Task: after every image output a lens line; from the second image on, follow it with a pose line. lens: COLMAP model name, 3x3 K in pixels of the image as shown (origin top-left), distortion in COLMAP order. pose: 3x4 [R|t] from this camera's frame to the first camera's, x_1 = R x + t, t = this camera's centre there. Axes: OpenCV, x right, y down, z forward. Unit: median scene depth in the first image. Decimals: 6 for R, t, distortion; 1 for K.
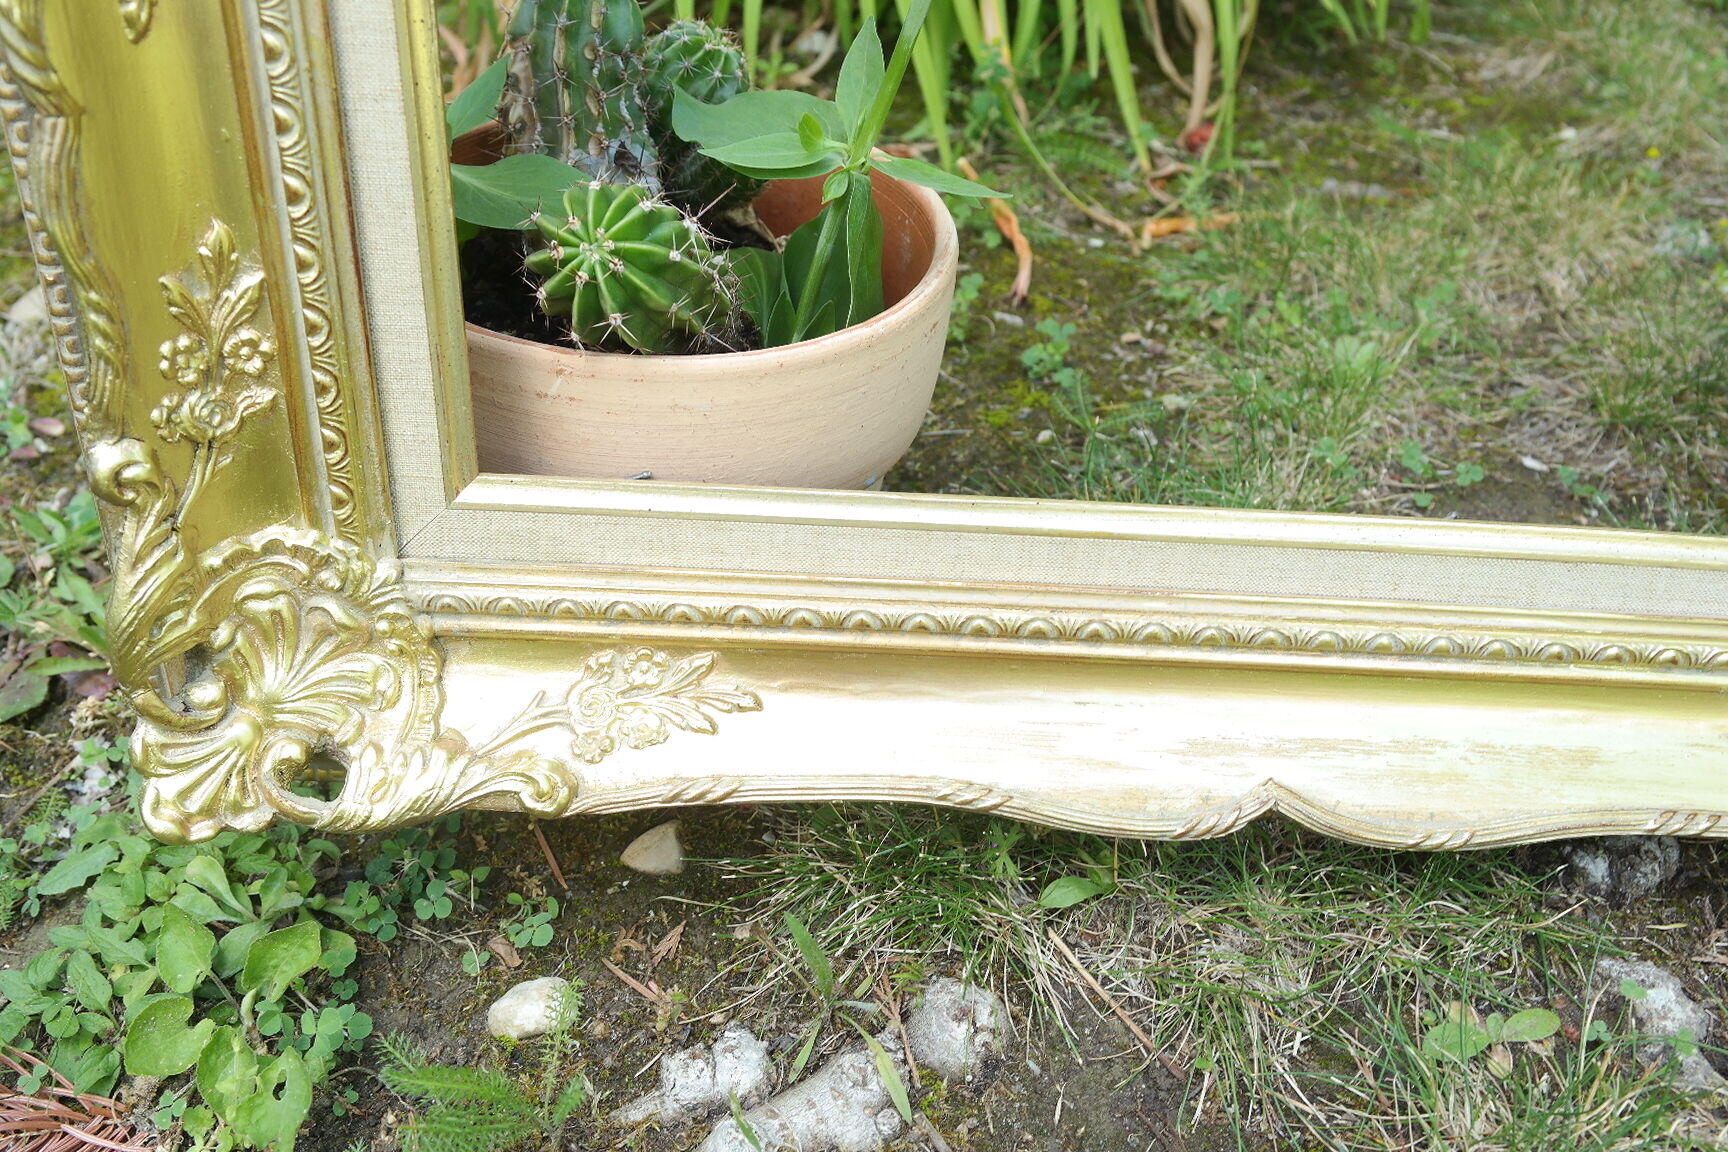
lens RADIAL K [[1473.1, 0, 864.0], [0, 1473.1, 576.0], [0, 0, 1]] dist [-0.014655, -0.002938]
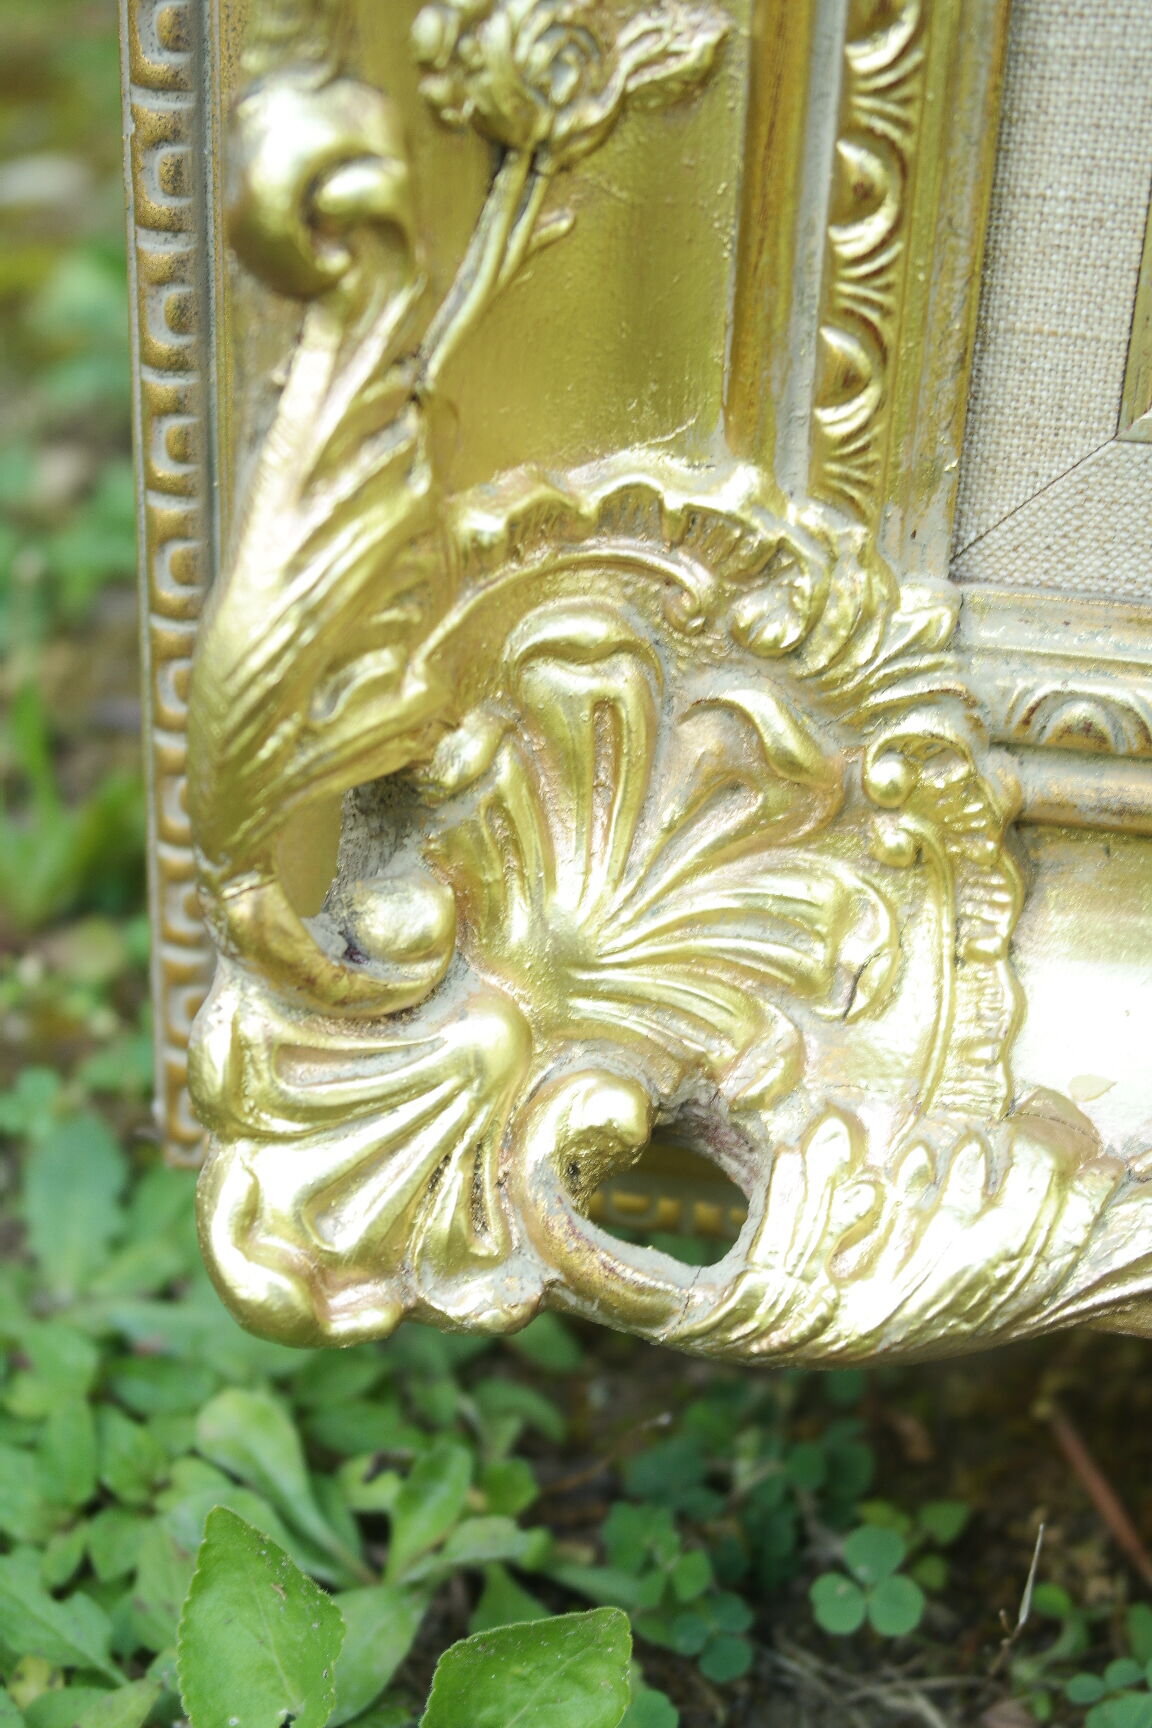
lens RADIAL K [[2676.1, 0, 576.0], [0, 2676.1, 864.0], [0, 0, 1]] dist [-0.034510, -0.068696]
pose [[0.983798, 0.073936, -0.163327, -0.301783], [-0.083123, 0.995277, -0.050143, 0.095102], [0.158849, 0.062907, 0.985297, 0.378525]]
